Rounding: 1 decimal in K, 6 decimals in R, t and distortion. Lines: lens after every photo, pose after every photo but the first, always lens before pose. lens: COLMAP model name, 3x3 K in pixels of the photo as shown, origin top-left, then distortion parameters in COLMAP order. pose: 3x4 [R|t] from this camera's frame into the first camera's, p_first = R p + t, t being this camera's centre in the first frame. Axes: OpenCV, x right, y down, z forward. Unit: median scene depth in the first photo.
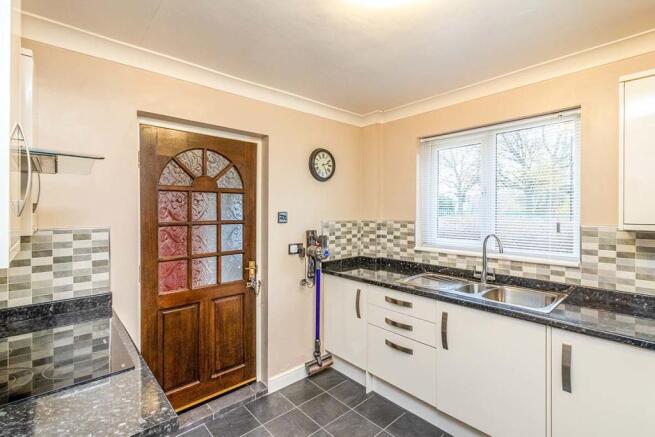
lens RADIAL K [[304.1, 0, 330.4], [0, 304.1, 213.8], [0, 0, 1]] dist [0.003110, 0.000479]
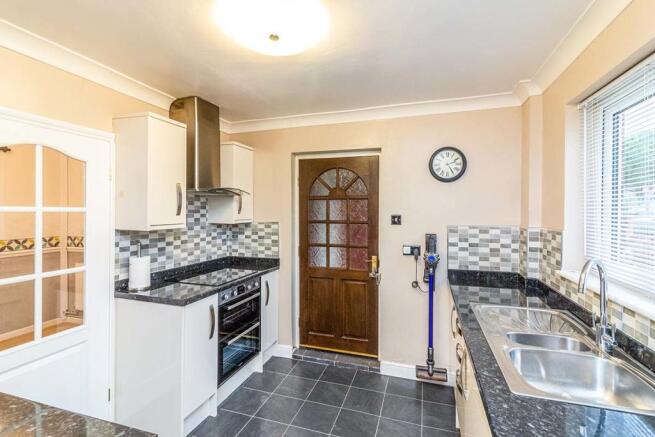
lens RADIAL K [[304.1, 0, 331.3], [0, 304.1, 213.8], [0, 0, 1]] dist [0.003110, 0.000479]
pose [[0.502383, 0.012670, -0.864552, 0.670709], [-0.012771, 0.999892, 0.007232, -0.013794], [0.864551, 0.007408, 0.502491, 0.258057]]
